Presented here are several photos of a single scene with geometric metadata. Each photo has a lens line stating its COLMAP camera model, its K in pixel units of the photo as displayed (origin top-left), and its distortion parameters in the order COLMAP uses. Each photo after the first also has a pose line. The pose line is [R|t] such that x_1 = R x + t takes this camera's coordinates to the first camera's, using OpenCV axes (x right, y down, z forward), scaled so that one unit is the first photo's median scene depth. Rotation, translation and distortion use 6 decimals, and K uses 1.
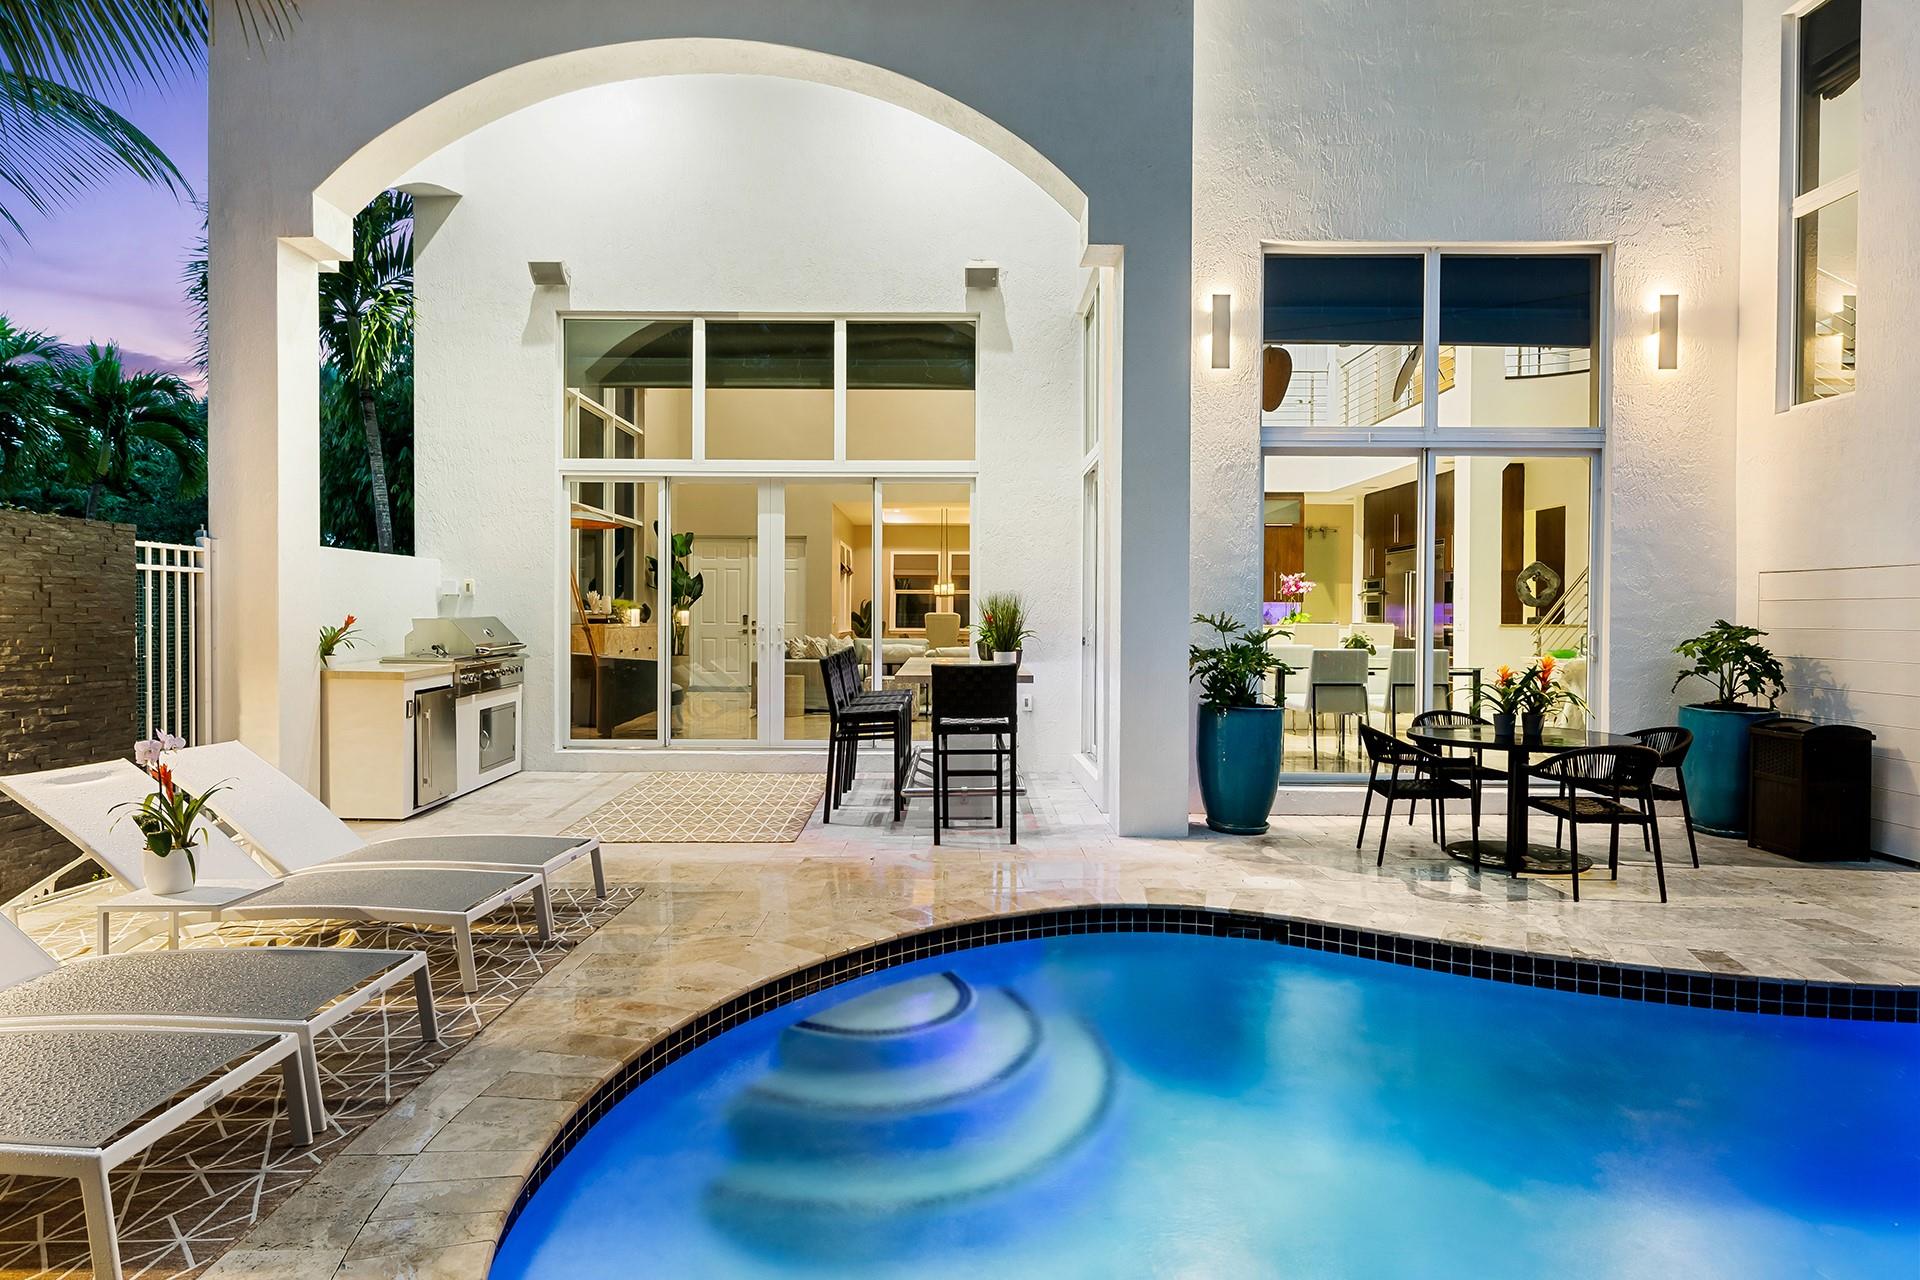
lens RADIAL K [[1040.2, 0, 964.1], [0, 1040.2, 642.5], [0, 0, 1]] dist [0.007511, 0.001187]
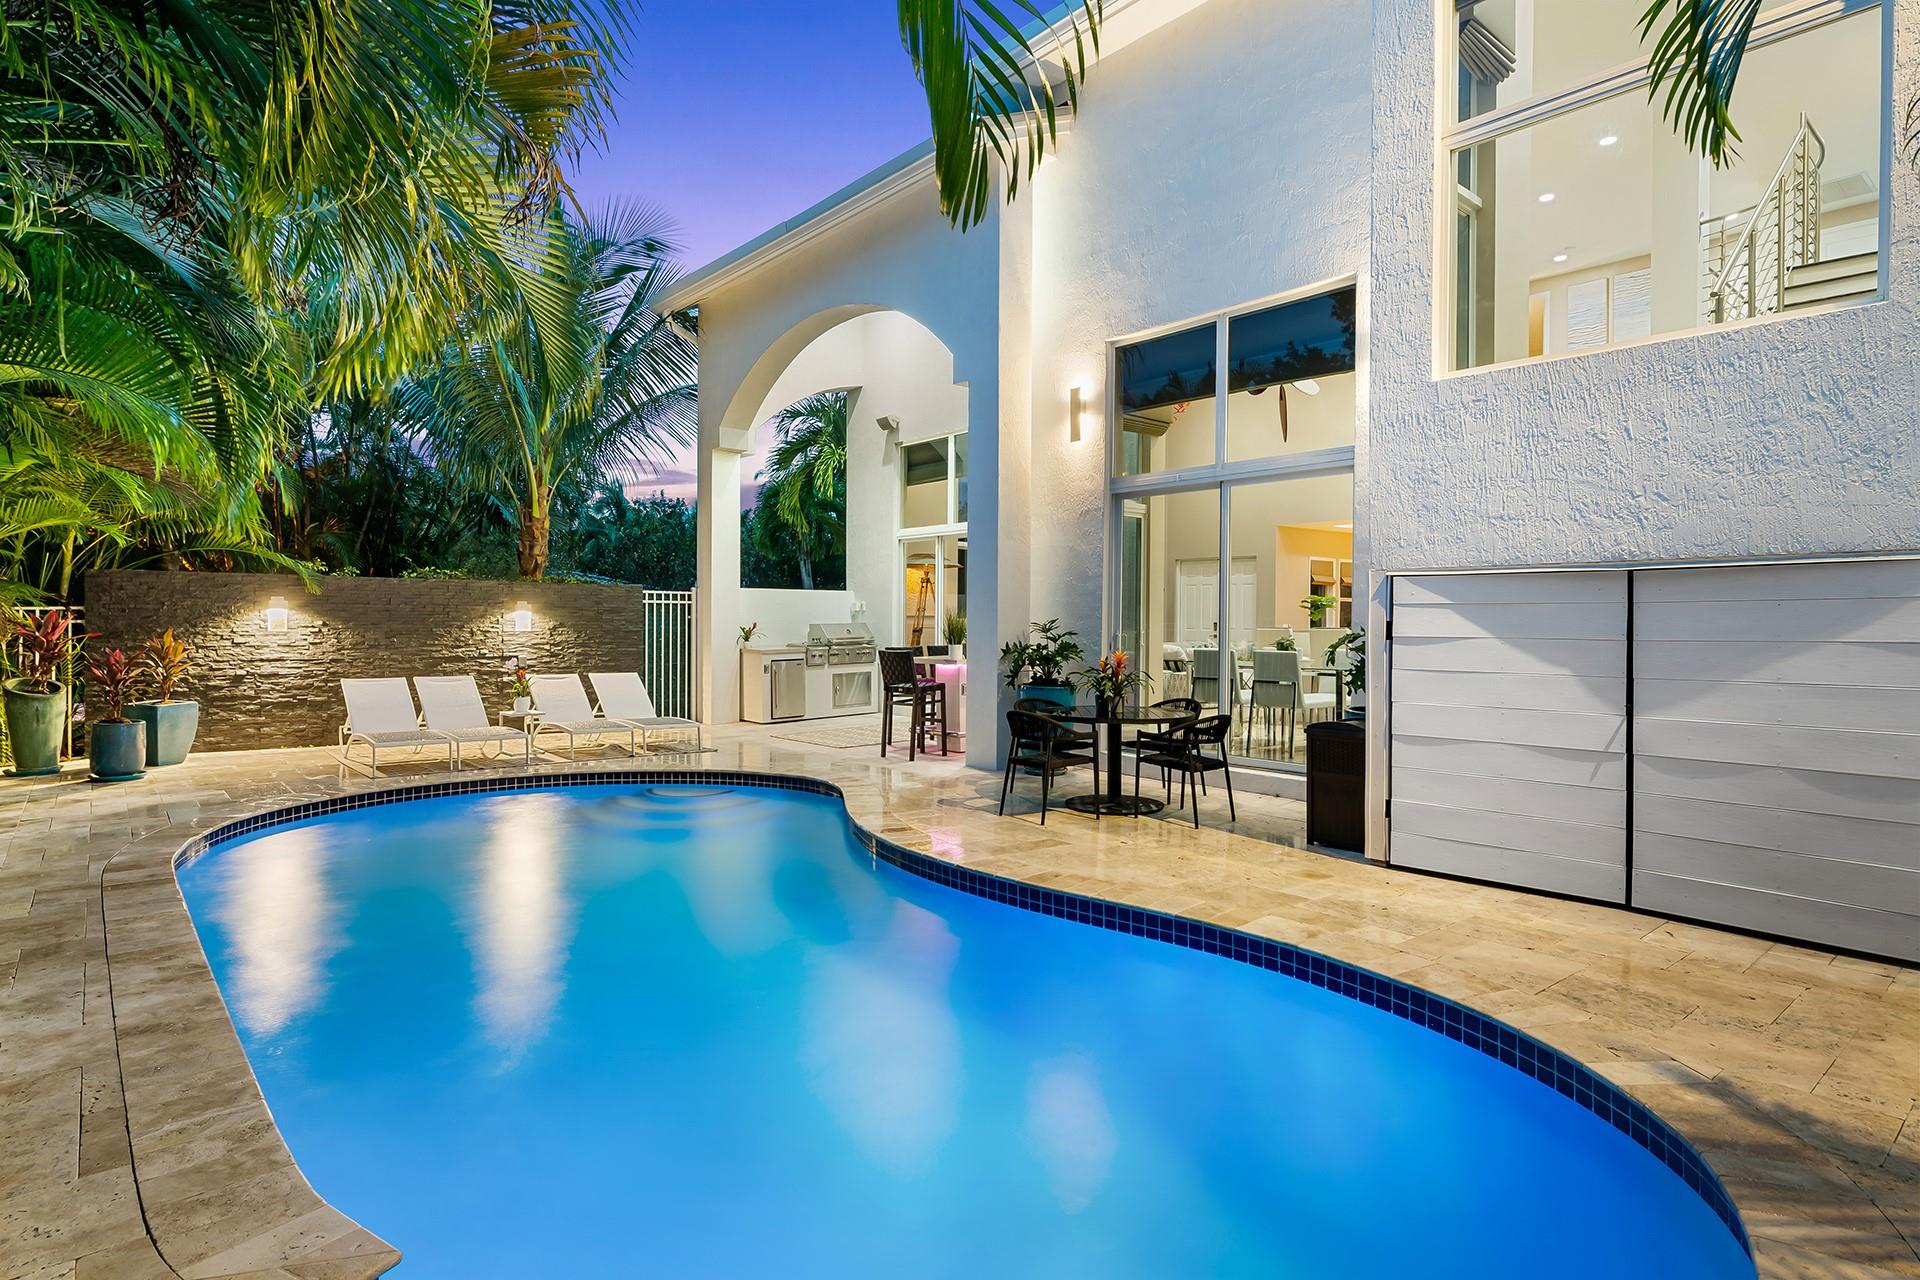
lens RADIAL K [[1040.2, 0, 952.9], [0, 1040.2, 638.8], [0, 0, 1]] dist [0.007511, 0.001187]
pose [[0.651852, 0.005902, -0.758323, 1.161666], [-0.033539, 0.999216, -0.021053, 0.030845], [0.757604, 0.039157, 0.651539, -0.000966]]
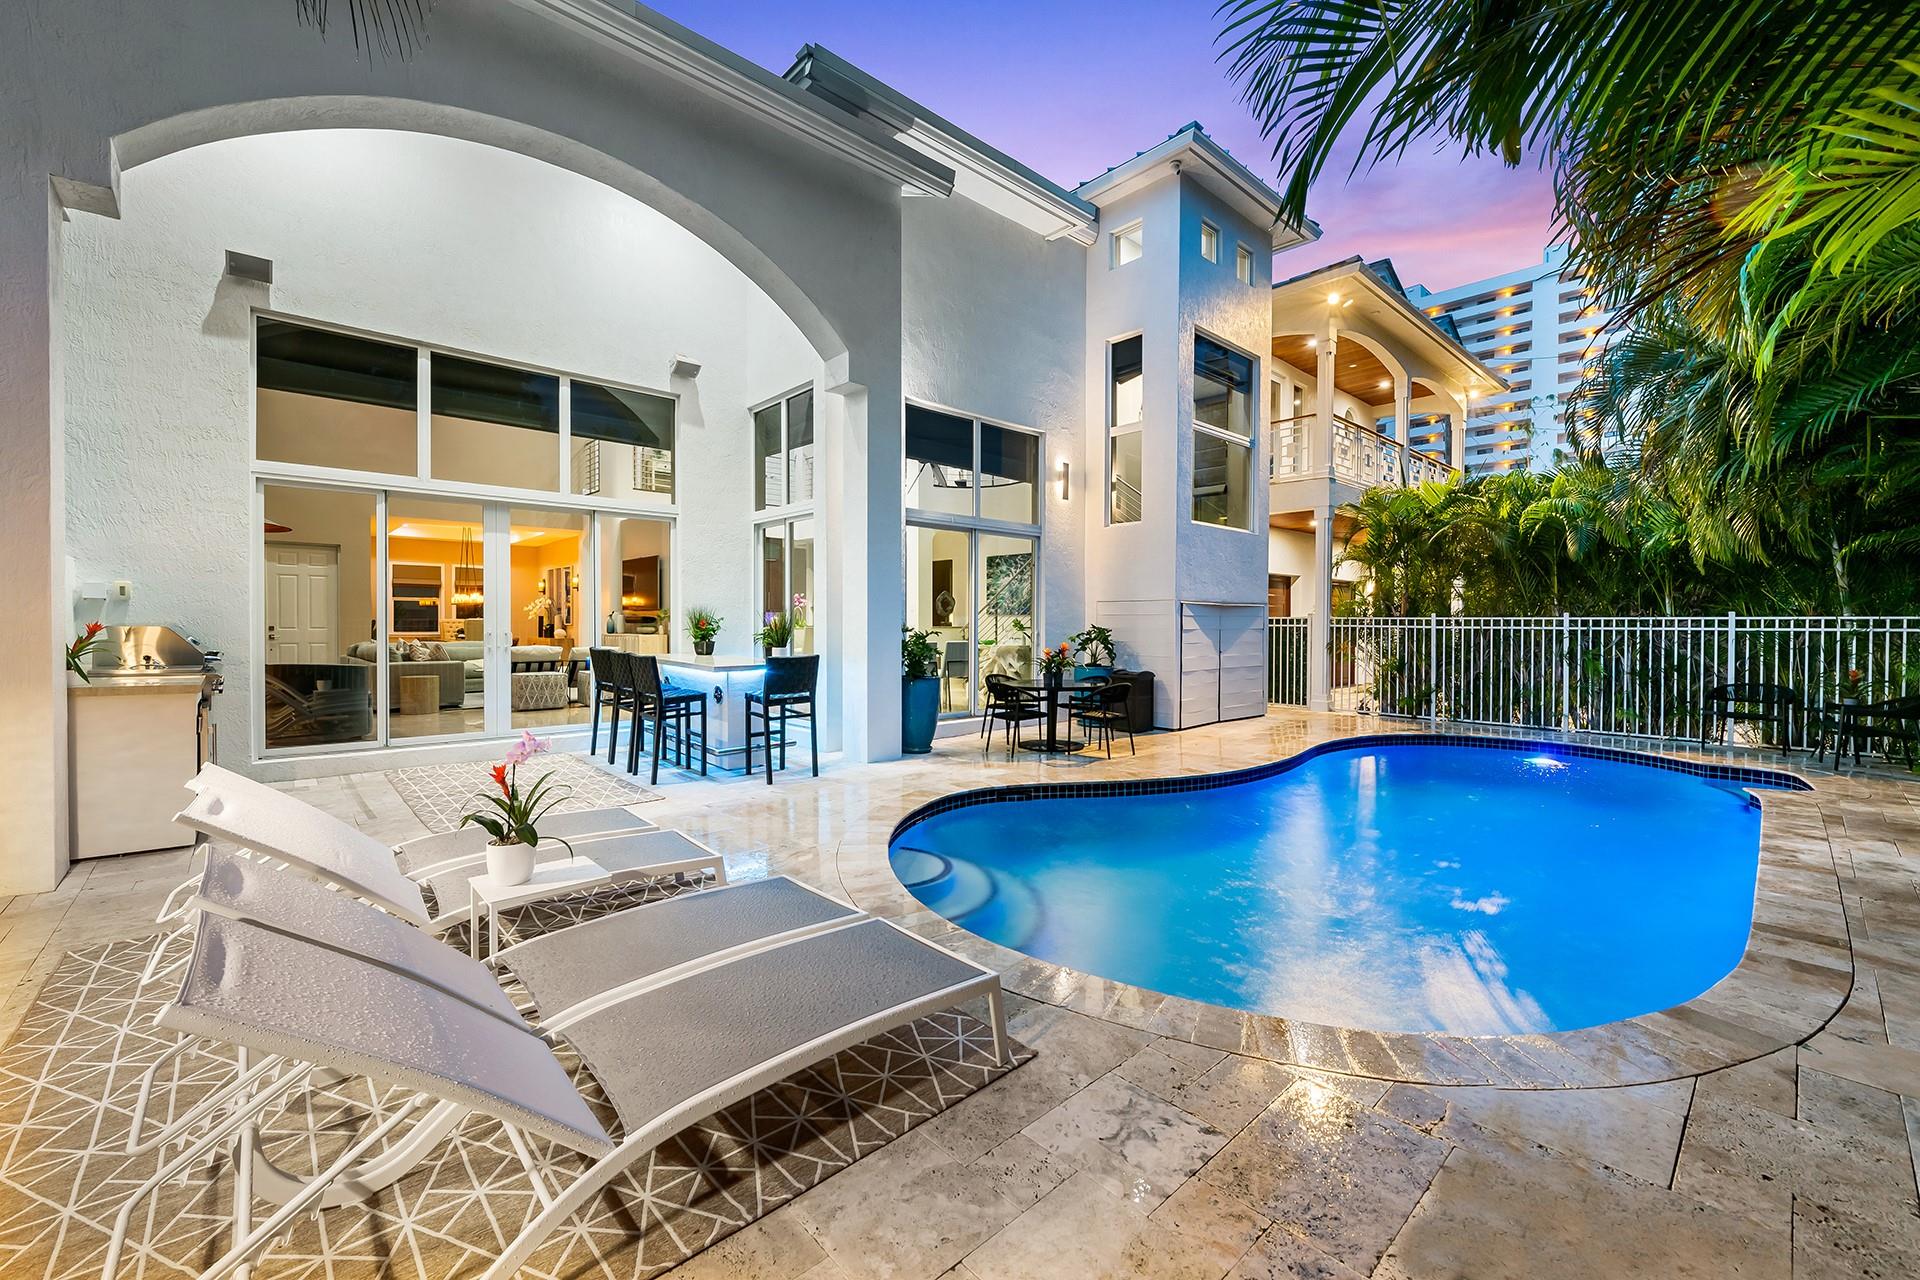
lens RADIAL K [[771.2, 0, 948.1], [0, 771.2, 633.6], [0, 0, 1]] dist [-0.004024, -0.000512]
pose [[0.741152, -0.011337, 0.671242, -0.489445], [0.015414, 0.999881, -0.000131, -0.006120], [-0.671160, 0.010444, 0.741239, 0.051842]]
